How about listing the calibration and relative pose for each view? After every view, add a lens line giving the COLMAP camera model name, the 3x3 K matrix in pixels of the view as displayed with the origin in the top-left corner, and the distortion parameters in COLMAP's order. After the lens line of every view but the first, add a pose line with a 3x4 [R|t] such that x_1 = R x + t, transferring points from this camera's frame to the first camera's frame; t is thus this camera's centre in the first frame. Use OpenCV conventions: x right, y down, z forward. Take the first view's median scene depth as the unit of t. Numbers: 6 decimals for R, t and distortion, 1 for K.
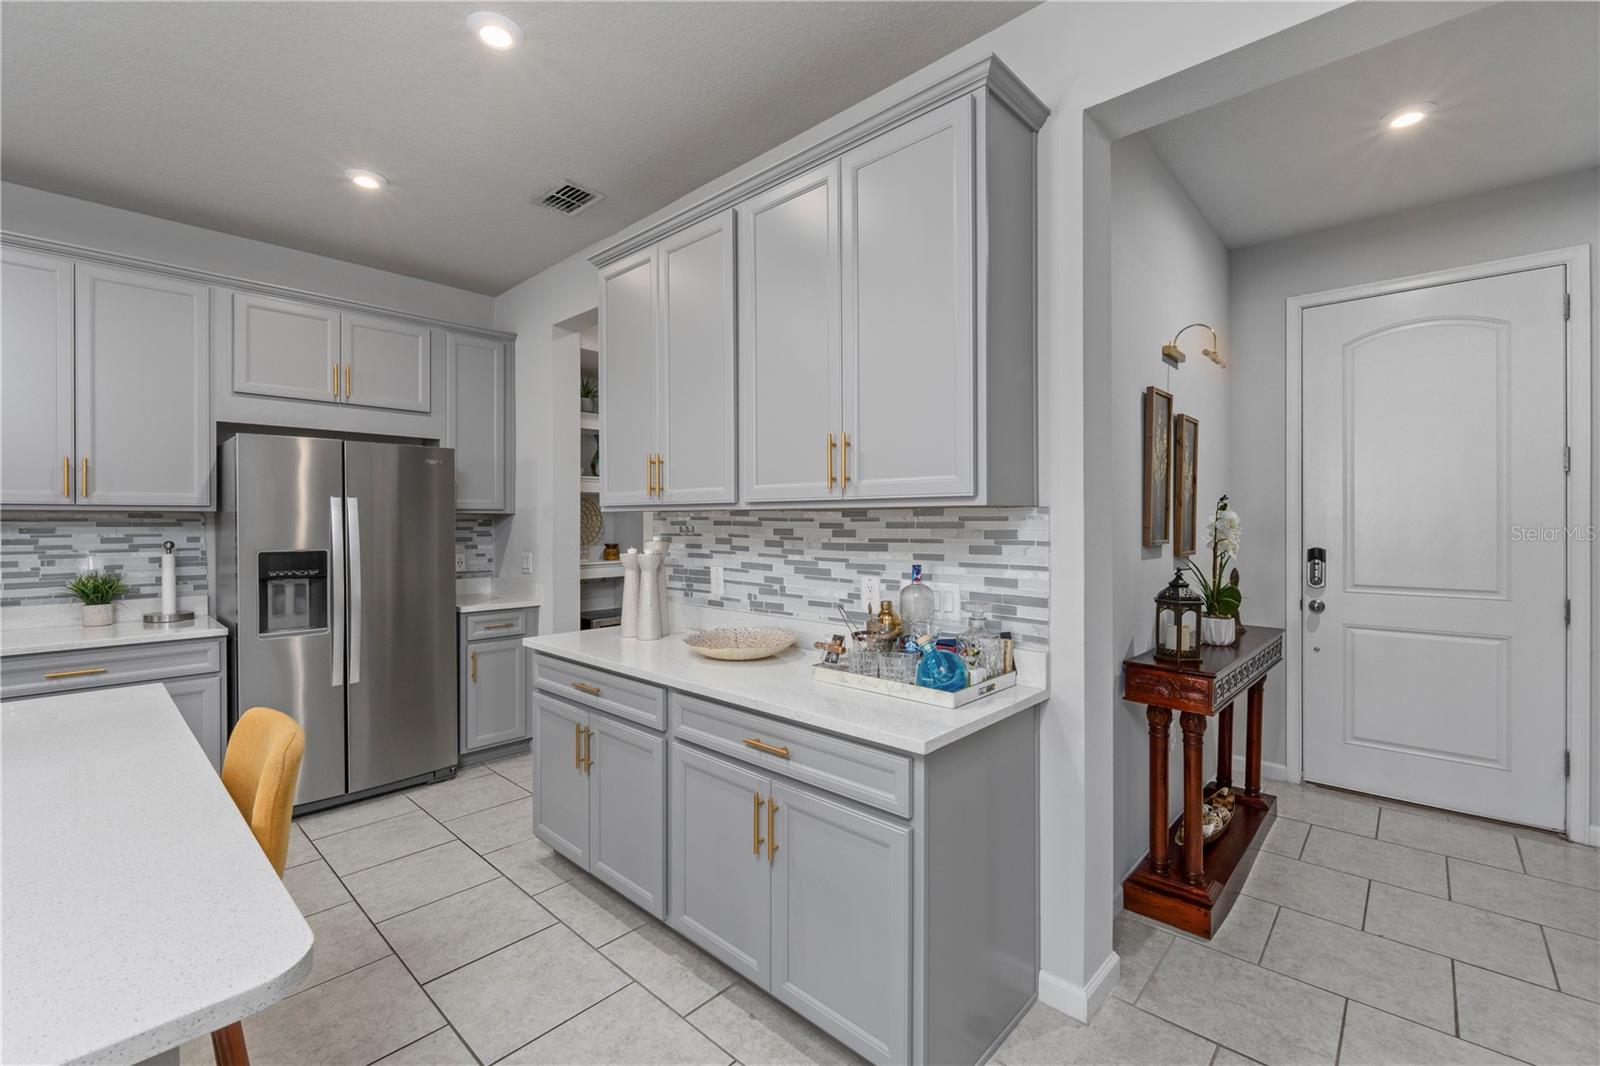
lens RADIAL K [[679.3, 0, 798.7], [0, 679.3, 522.2], [0, 0, 1]] dist [-0.004422, -0.000935]
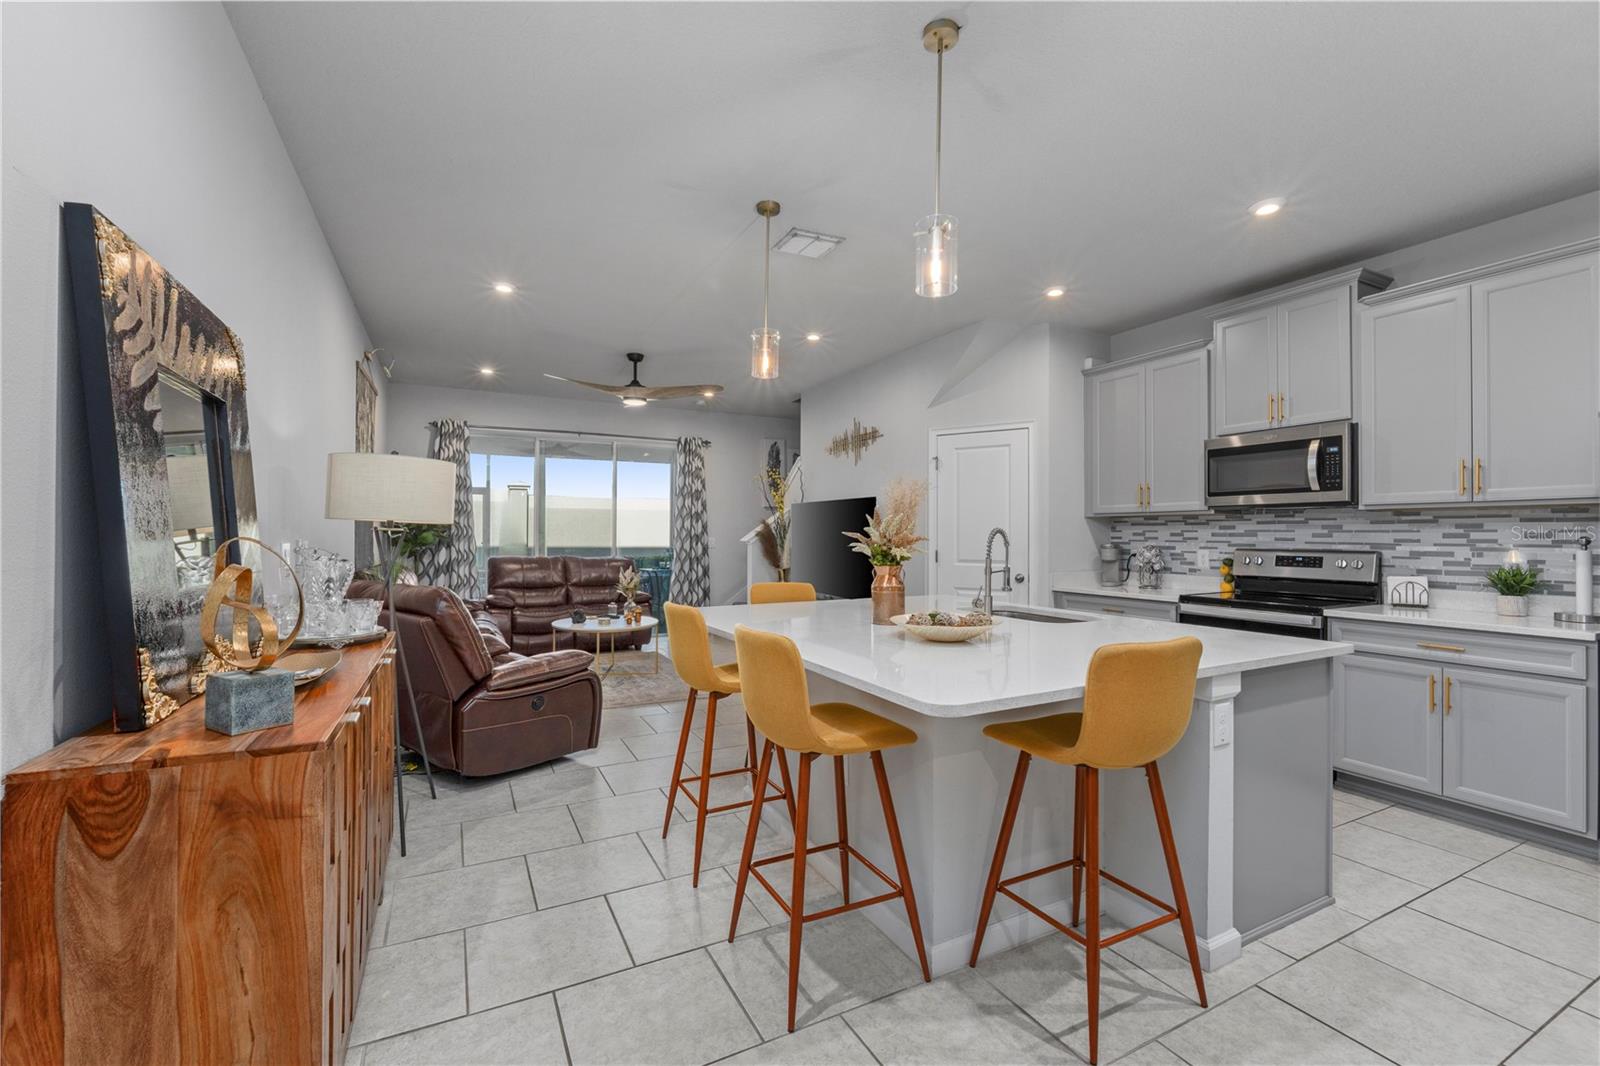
lens RADIAL K [[679.3, 0, 796.2], [0, 679.3, 528.9], [0, 0, 1]] dist [-0.004422, -0.000935]
pose [[-0.344456, -0.008345, -0.938765, 0.350301], [-0.004743, 0.999963, -0.007149, 0.031959], [0.938791, 0.001991, -0.344483, 0.330623]]
